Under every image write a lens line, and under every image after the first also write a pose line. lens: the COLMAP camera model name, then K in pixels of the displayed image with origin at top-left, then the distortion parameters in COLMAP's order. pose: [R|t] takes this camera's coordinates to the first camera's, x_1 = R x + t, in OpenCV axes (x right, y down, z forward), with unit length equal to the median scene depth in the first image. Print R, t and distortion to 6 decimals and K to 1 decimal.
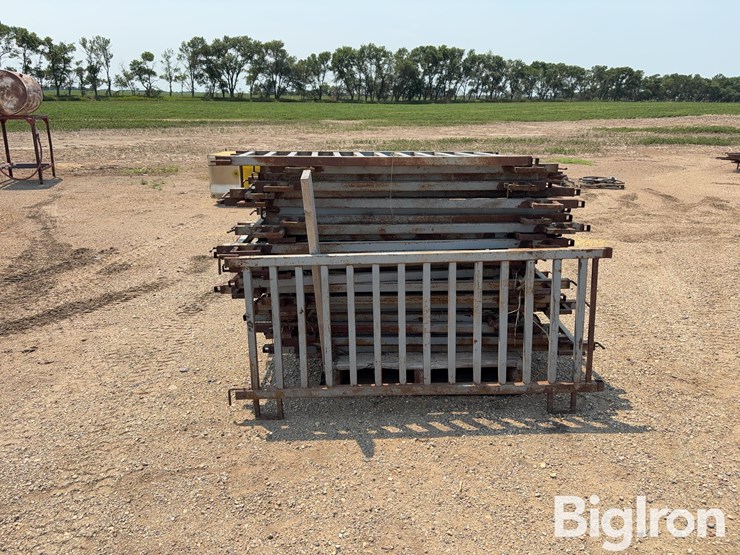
lens RADIAL K [[562.0, 0, 367.2], [0, 562.0, 276.2], [0, 0, 1]] dist [0.055181, -0.061030]
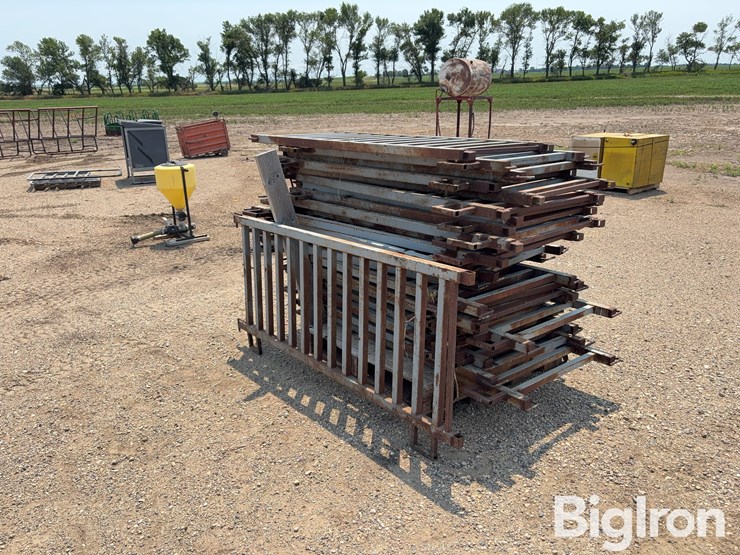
lens RADIAL K [[562.0, 0, 372.9], [0, 562.0, 278.3], [0, 0, 1]] dist [0.055181, -0.061030]
pose [[0.648768, 0.224962, -0.726974, 0.214303], [-0.195384, 0.972524, 0.126583, -0.027216], [0.735476, 0.059916, 0.674897, 0.088650]]
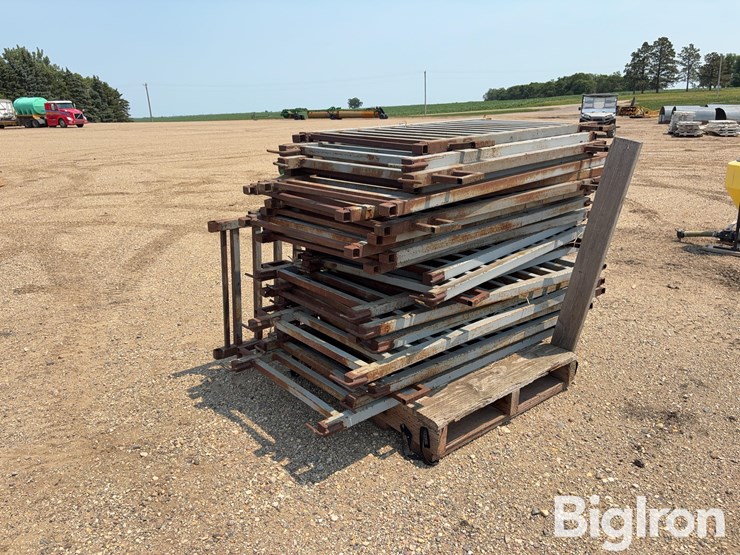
lens RADIAL K [[562.0, 0, 370.1], [0, 562.0, 280.6], [0, 0, 1]] dist [0.055181, -0.061030]
pose [[-0.735813, 0.218292, -0.641036, 0.207477], [-0.173171, 0.854490, 0.489754, -0.117288], [0.654668, 0.471376, -0.590943, 0.429255]]
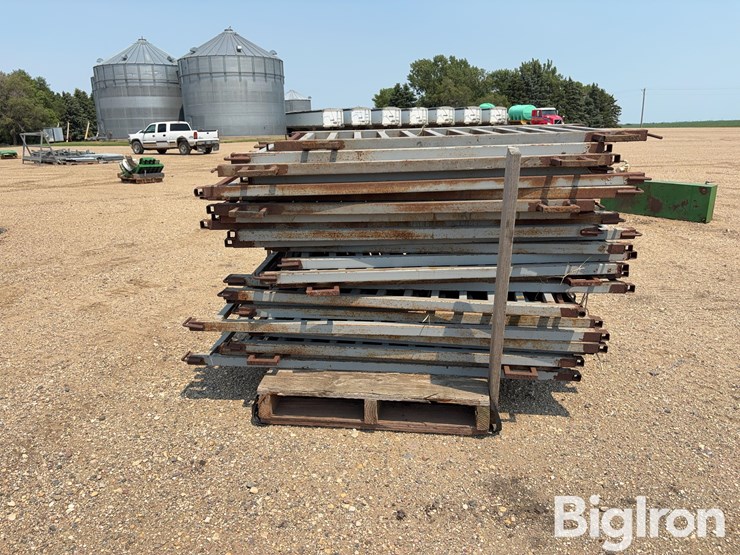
lens RADIAL K [[562.0, 0, 370.5], [0, 562.0, 279.7], [0, 0, 1]] dist [0.055181, -0.061030]
pose [[-0.998066, 0.001515, 0.062144, 0.019090], [0.034690, 0.843127, 0.536595, -0.136765], [-0.051583, 0.537713, -0.841549, 0.513308]]
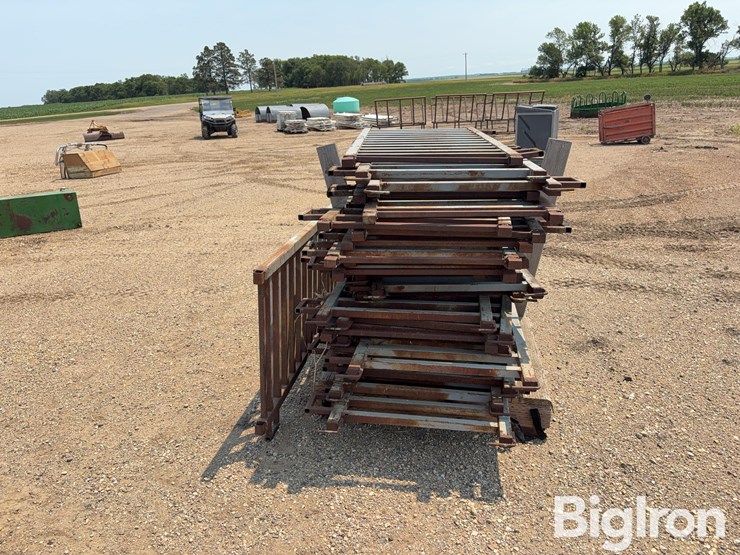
lens RADIAL K [[562.0, 0, 371.3], [0, 562.0, 278.8], [0, 0, 1]] dist [0.055181, -0.061030]
pose [[-0.130640, 0.320226, -0.938290, 0.277172], [-0.242923, 0.907213, 0.343442, -0.085583], [0.961209, 0.272799, -0.040728, 0.282212]]
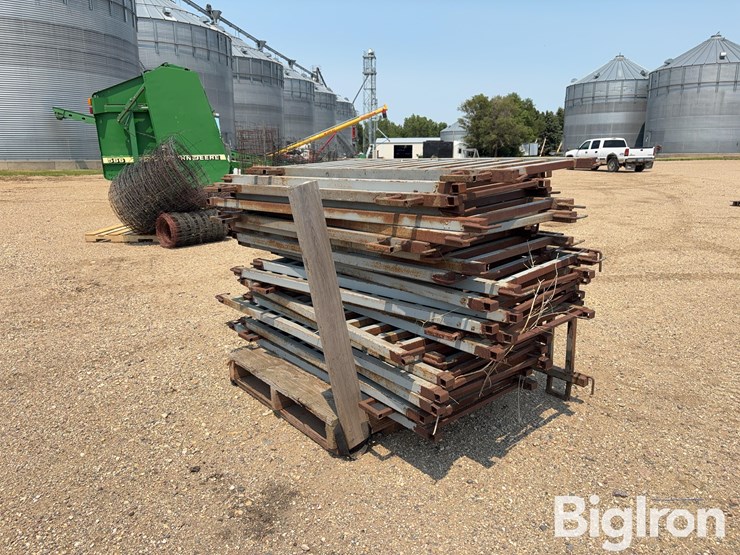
lens RADIAL K [[562.0, 0, 369.0], [0, 562.0, 280.2], [0, 0, 1]] dist [0.055181, -0.061030]
pose [[-0.663421, -0.166080, 0.729582, -0.173404], [0.229627, 0.882816, 0.409766, -0.118844], [-0.712141, 0.439379, -0.547542, 0.443175]]
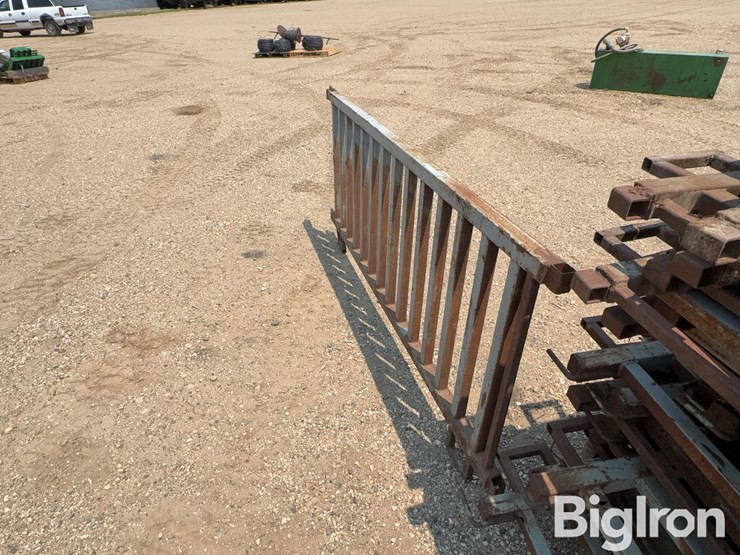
lens RADIAL K [[448.7, 0, 369.4], [0, 448.7, 280.0], [0, 0, 1]] dist [0.001897, 0.000934]
pose [[-0.979887, 0.142372, -0.139829, 0.139581], [-0.016116, 0.641958, 0.766570, -0.071962], [0.198902, 0.753406, -0.626752, 0.292950]]
